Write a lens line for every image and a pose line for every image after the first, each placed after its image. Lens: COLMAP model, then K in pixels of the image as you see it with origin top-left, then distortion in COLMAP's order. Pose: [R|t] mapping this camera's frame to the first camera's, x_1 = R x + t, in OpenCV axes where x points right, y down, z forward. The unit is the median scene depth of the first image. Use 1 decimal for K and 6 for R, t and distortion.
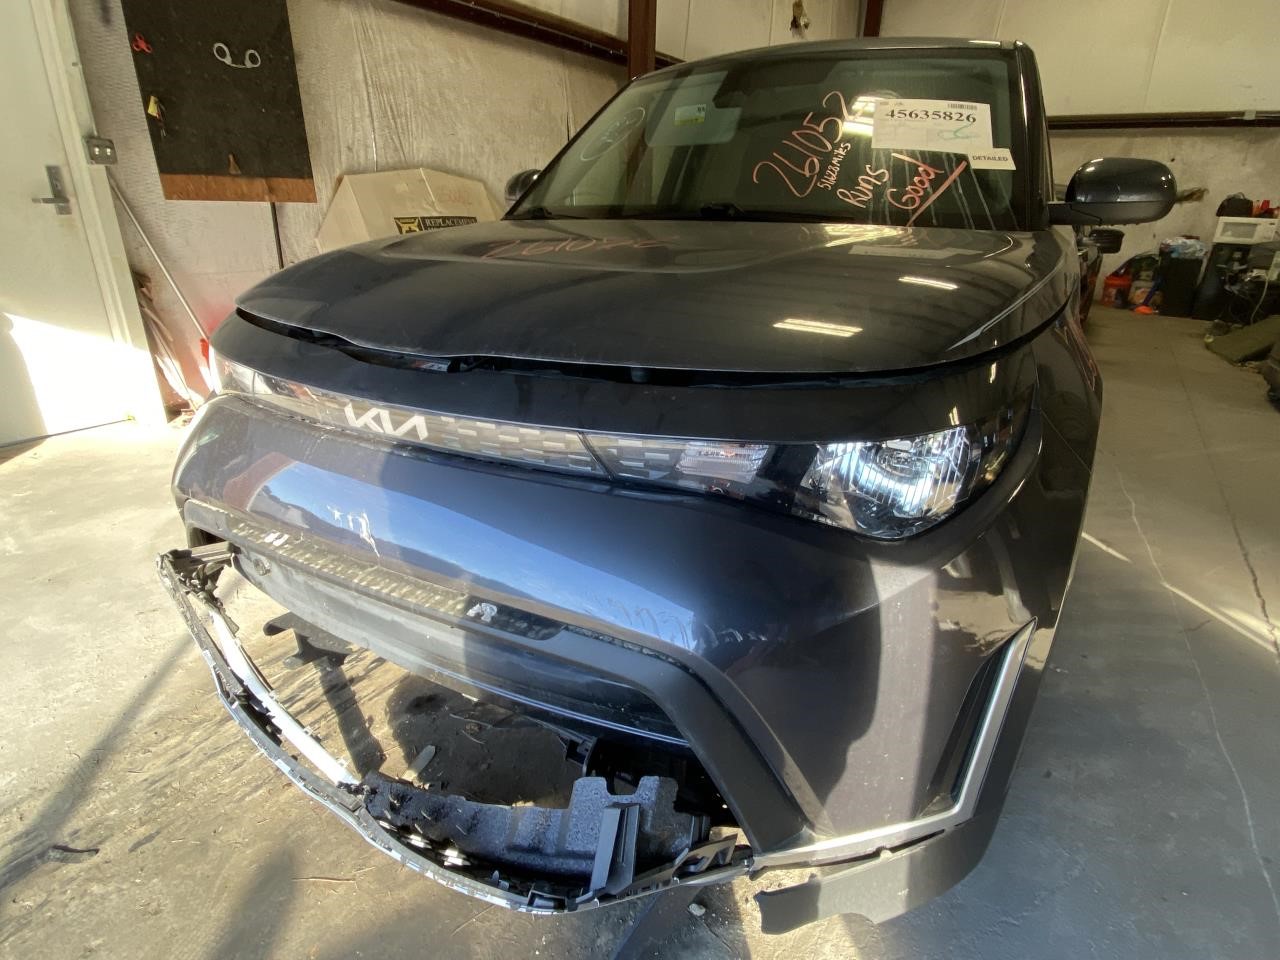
lens RADIAL K [[700.8, 0, 640.0], [0, 700.8, 480.0], [0, 0, 1]] dist [-0.004207, -0.002080]
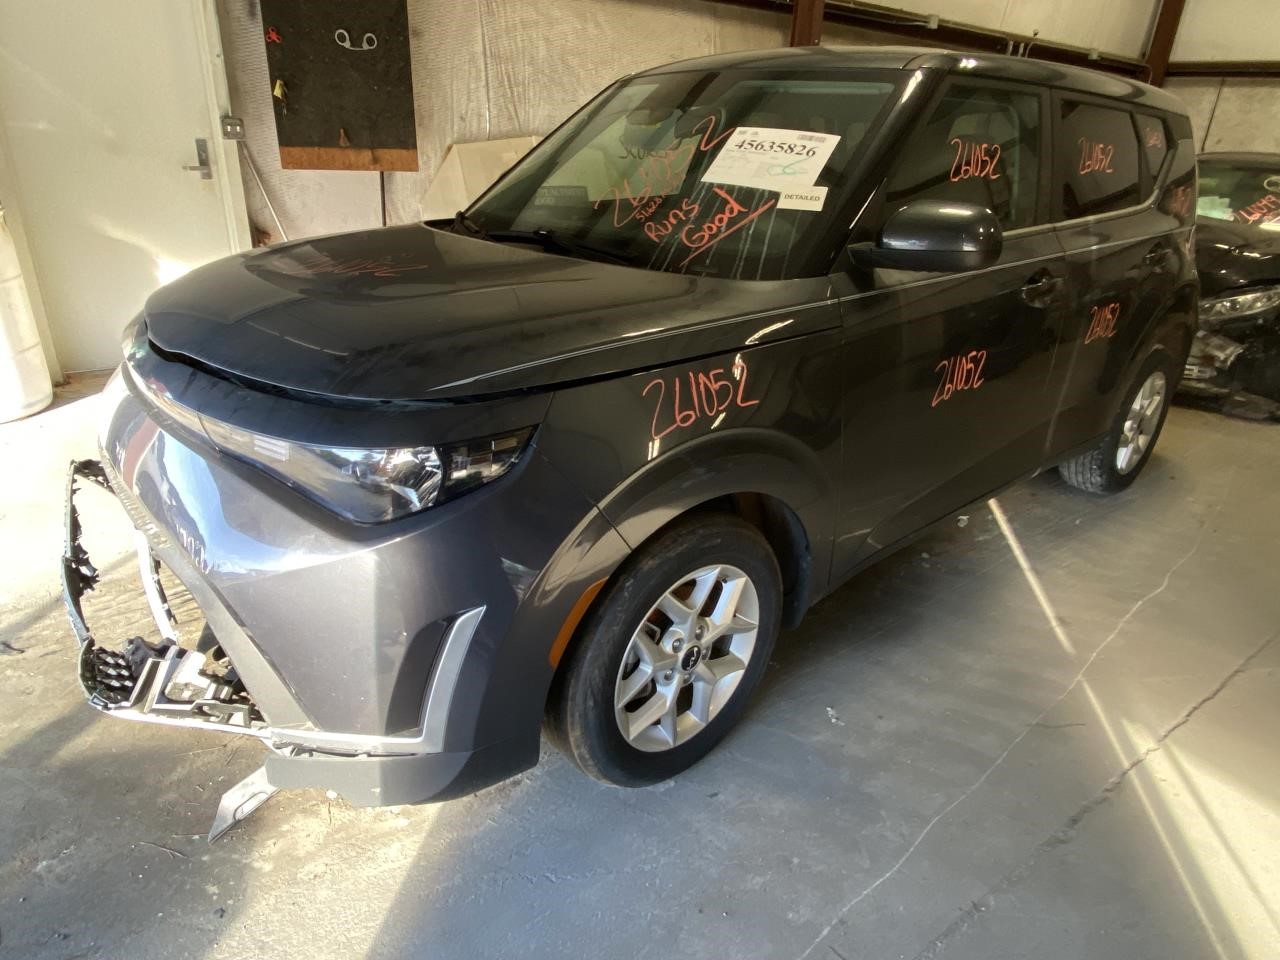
lens RADIAL K [[812.2, 0, 640.0], [0, 812.2, 480.0], [0, 0, 1]] dist [0.017491, -0.004844]
pose [[0.936554, 0.155452, -0.314166, 0.349334], [-0.147942, 0.987842, 0.047766, -0.039791], [0.317772, 0.001743, 0.948166, -0.088531]]
